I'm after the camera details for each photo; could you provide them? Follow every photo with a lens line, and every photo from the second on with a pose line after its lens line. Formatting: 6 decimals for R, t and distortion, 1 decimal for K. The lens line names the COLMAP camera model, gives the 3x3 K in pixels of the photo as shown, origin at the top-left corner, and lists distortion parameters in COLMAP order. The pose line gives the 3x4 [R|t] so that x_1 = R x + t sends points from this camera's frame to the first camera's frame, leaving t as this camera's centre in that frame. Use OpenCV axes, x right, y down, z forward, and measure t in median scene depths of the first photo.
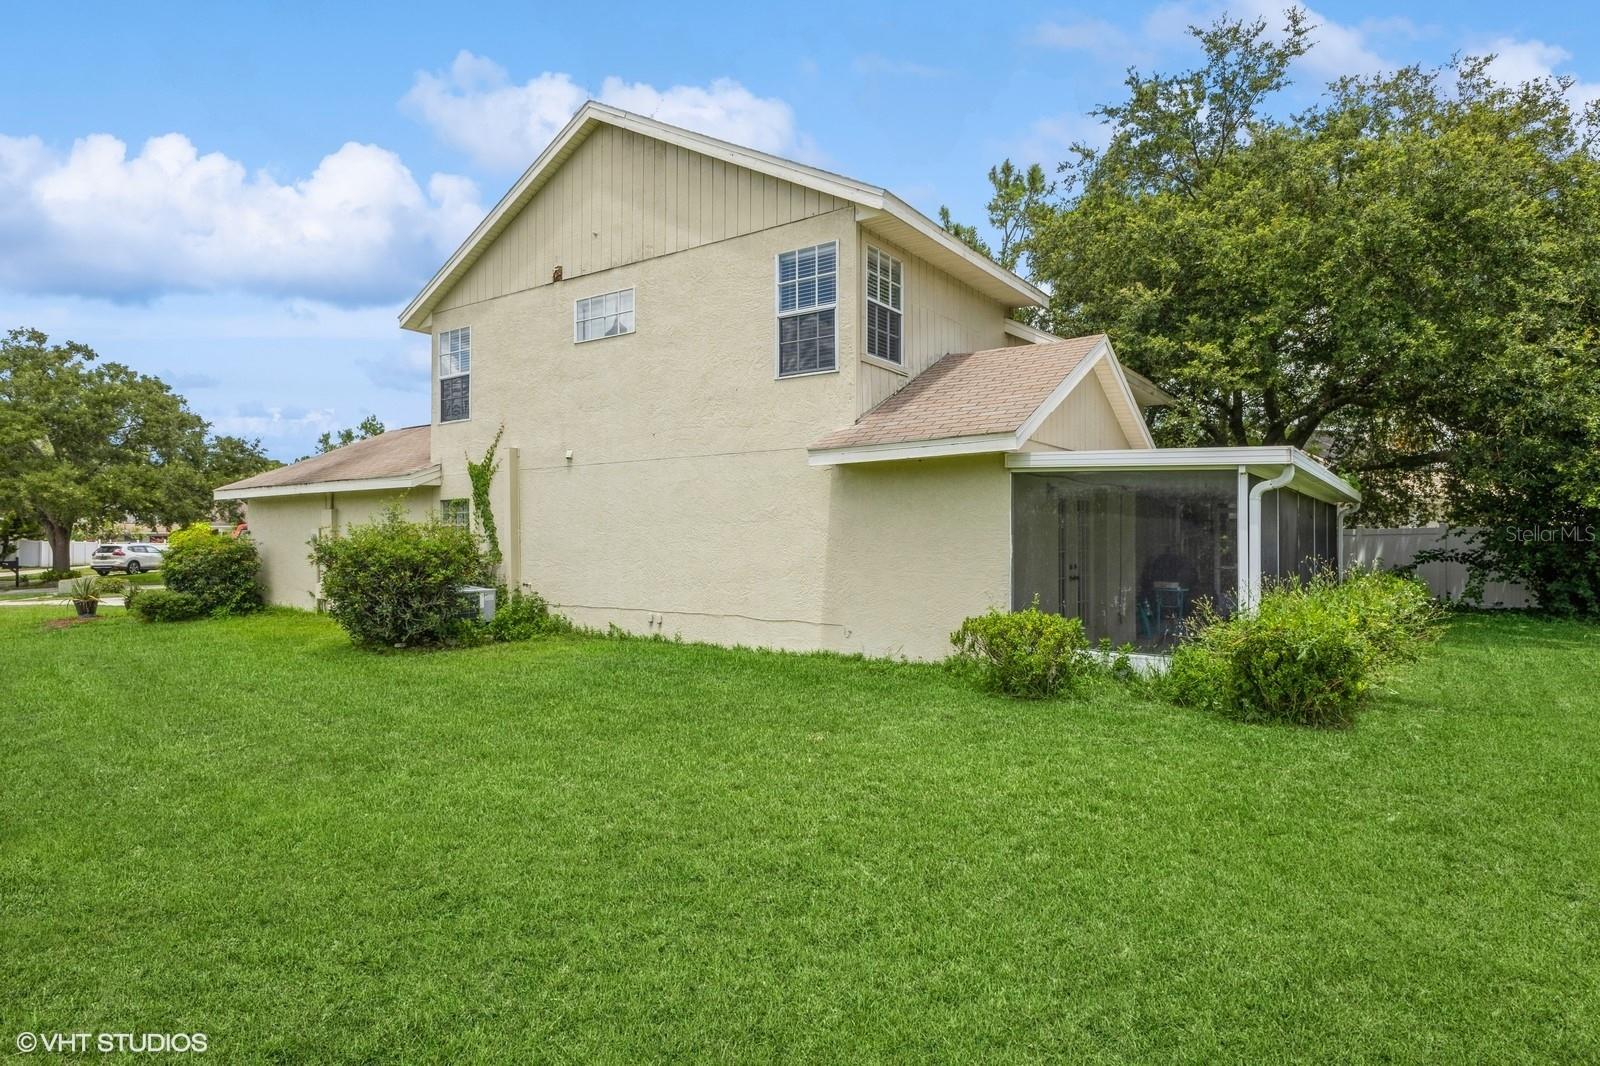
lens RADIAL K [[887.2, 0, 809.6], [0, 887.2, 544.9], [0, 0, 1]] dist [-0.007777, -0.002236]
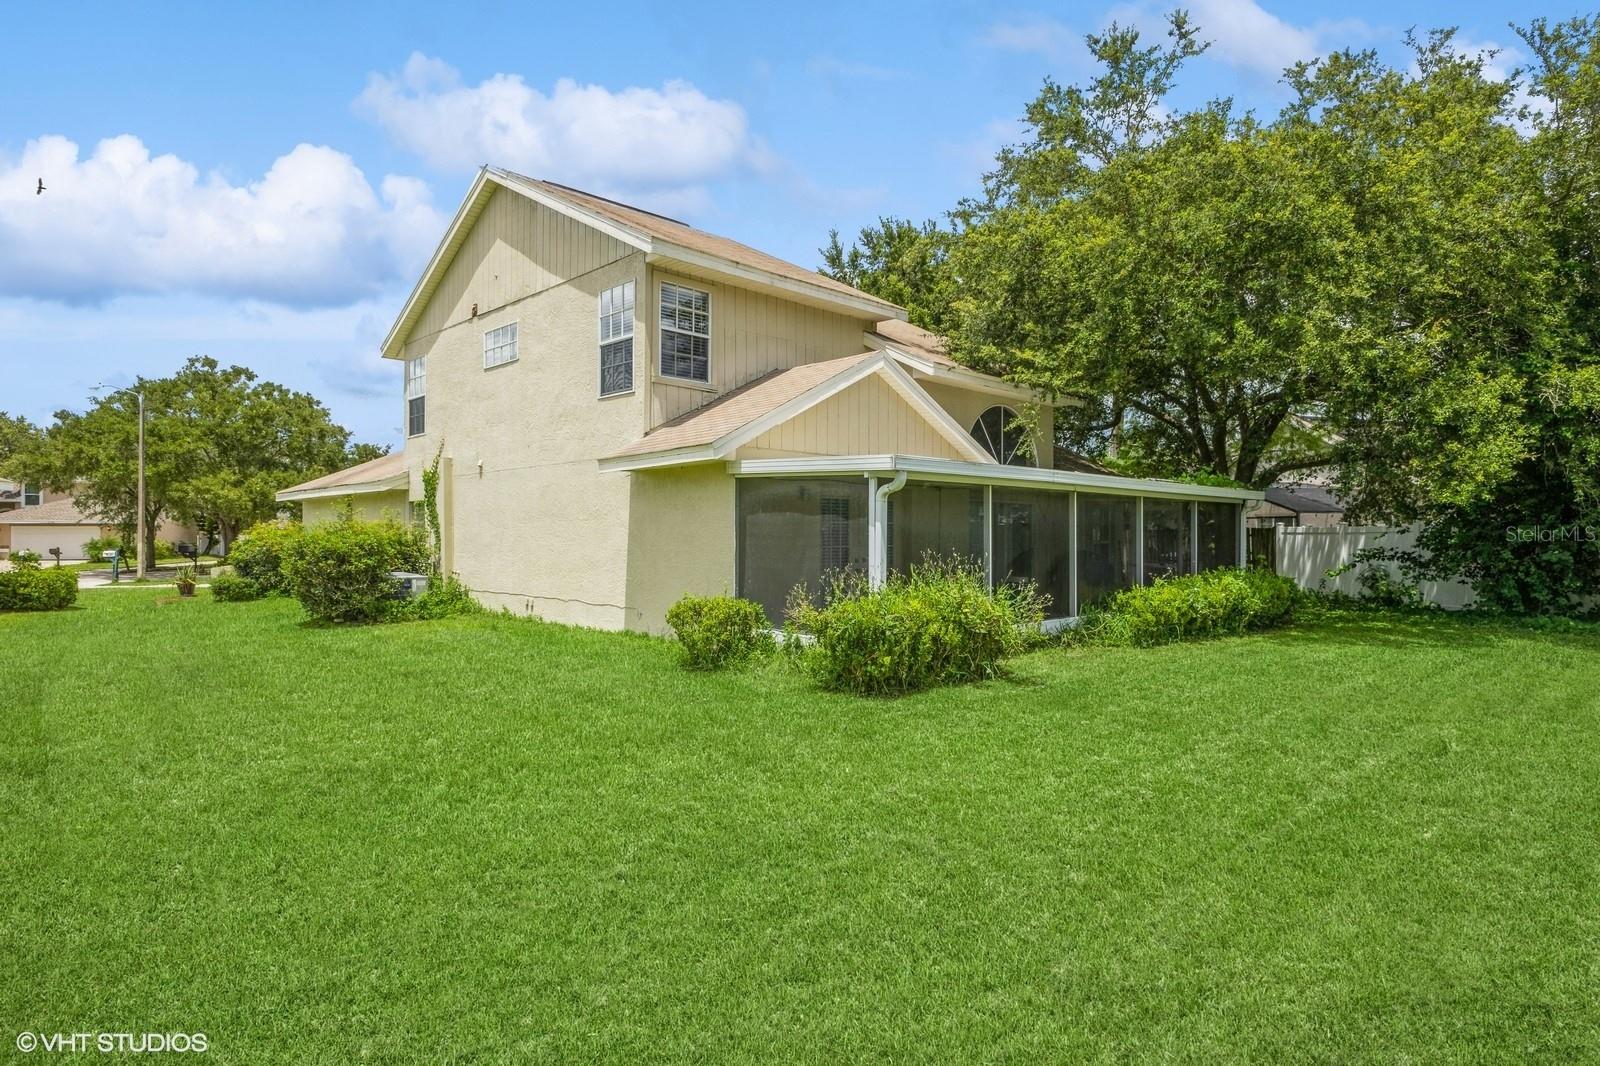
lens RADIAL K [[887.2, 0, 796.8], [0, 887.2, 538.3], [0, 0, 1]] dist [-0.007777, -0.002236]
pose [[0.983851, 0.002694, -0.178971, 0.362316], [-0.003170, 0.999992, -0.002372, 0.000086], [0.178963, 0.002901, 0.983851, -0.089678]]
